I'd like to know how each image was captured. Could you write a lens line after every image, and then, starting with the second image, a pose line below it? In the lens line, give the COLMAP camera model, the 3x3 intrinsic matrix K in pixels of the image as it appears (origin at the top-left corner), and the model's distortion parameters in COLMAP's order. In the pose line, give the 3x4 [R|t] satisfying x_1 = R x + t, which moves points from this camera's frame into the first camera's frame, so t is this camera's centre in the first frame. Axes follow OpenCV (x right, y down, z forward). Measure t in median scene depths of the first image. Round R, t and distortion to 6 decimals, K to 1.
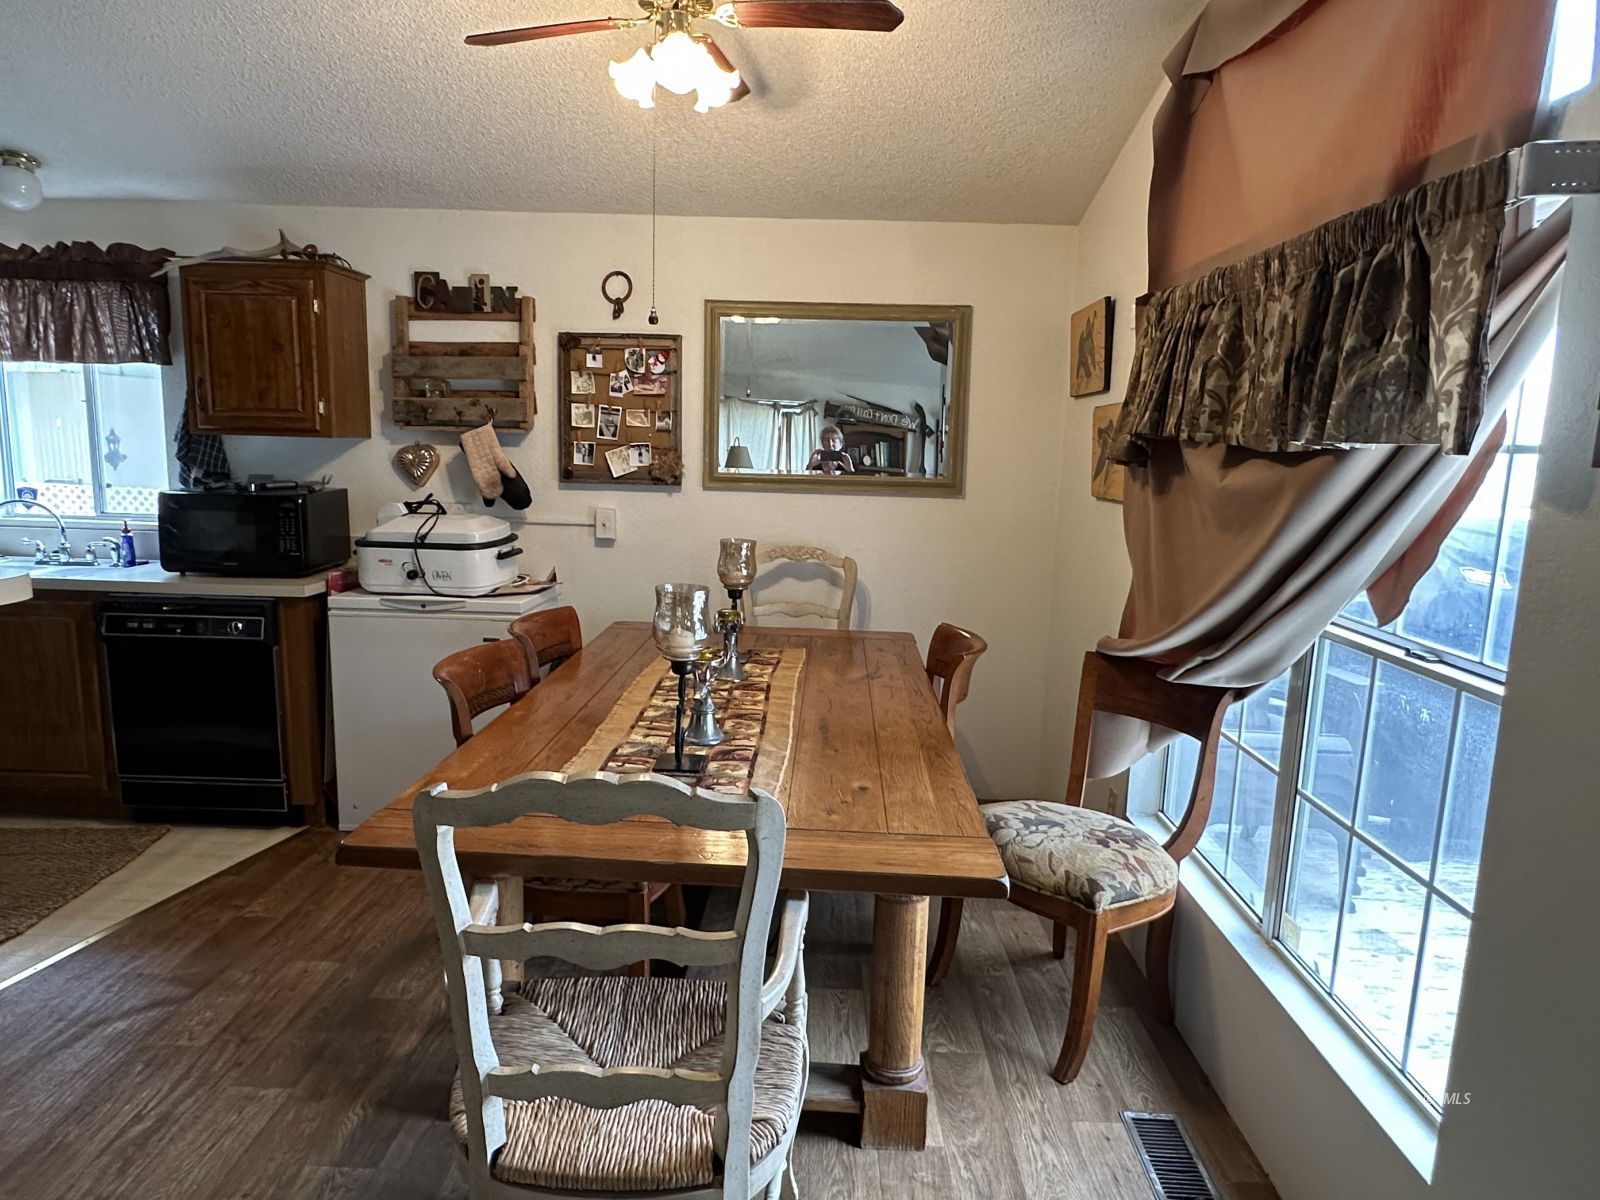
lens RADIAL K [[993.2, 0, 796.8], [0, 993.2, 606.7], [0, 0, 1]] dist [0.007508, -0.002013]
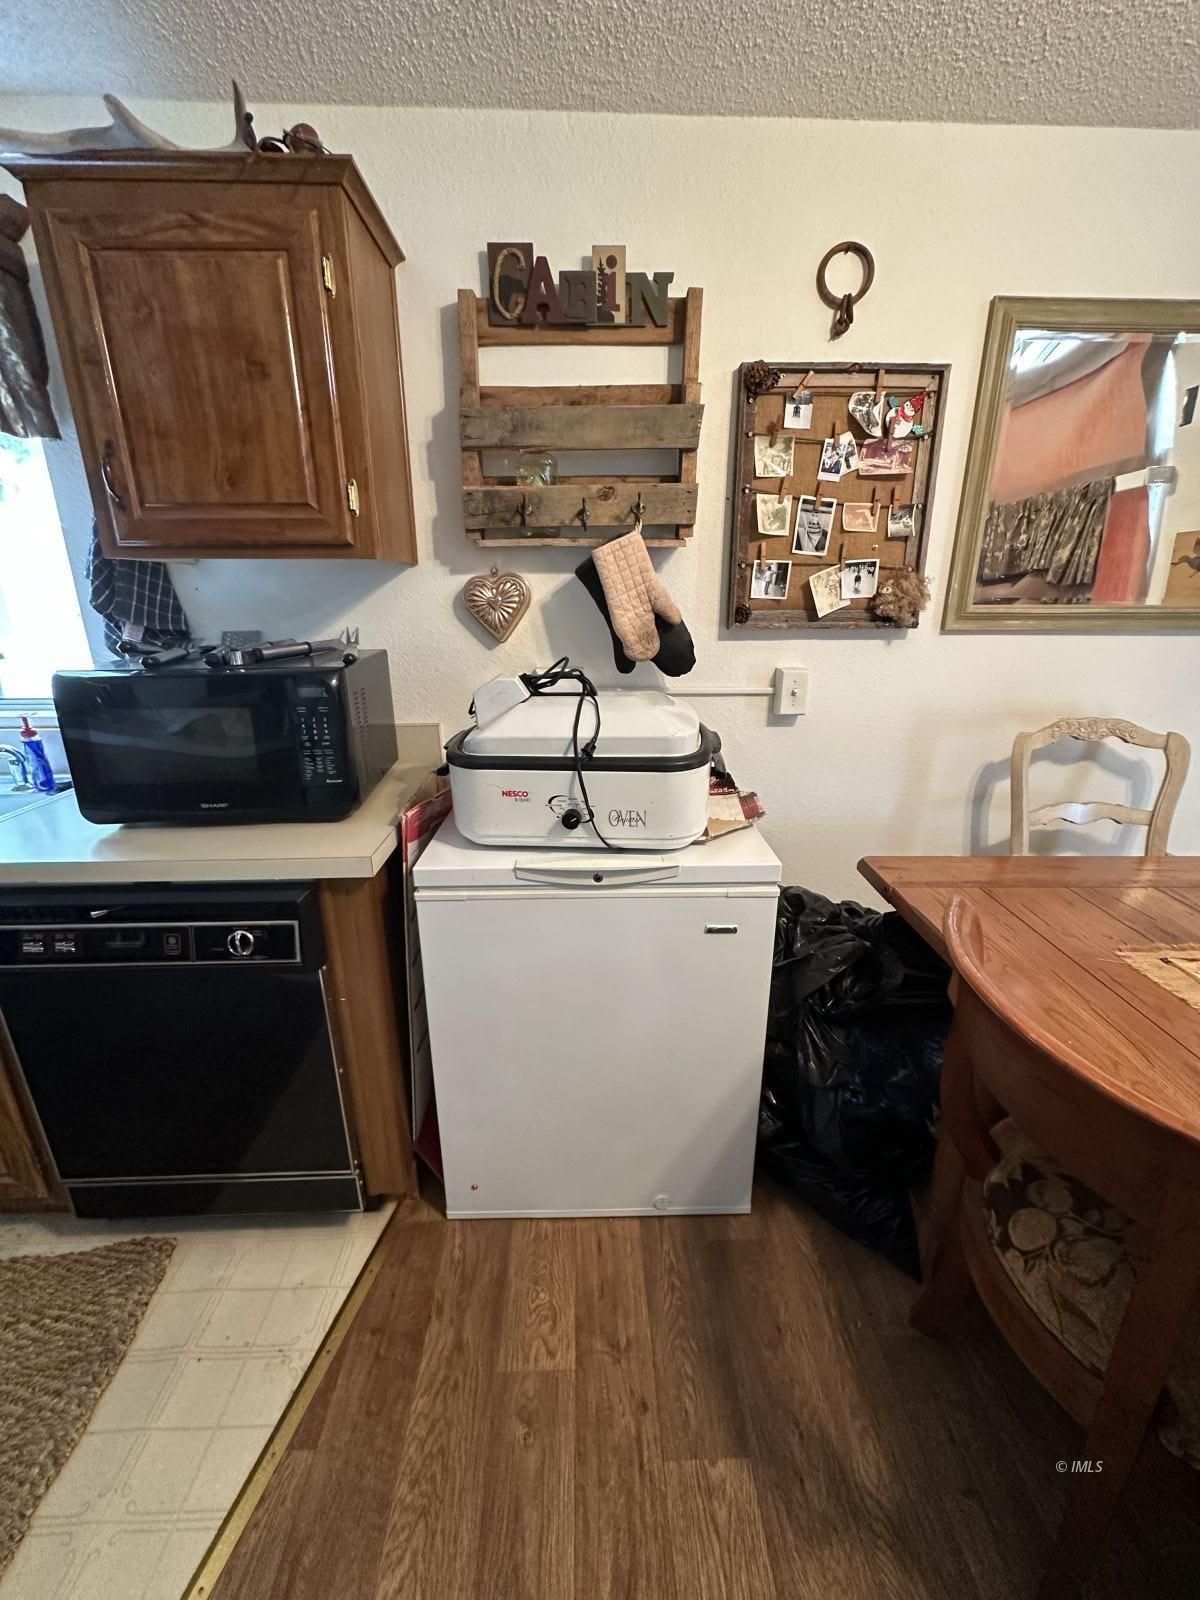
lens RADIAL K [[629.2, 0, 603.4], [0, 629.2, 791.8], [0, 0, 1]] dist [-0.001259, 0.000338]
pose [[0.997890, -0.043571, 0.048141, -0.349719], [0.036204, 0.988840, 0.144518, -0.085482], [-0.053901, -0.142470, 0.988330, 0.609917]]
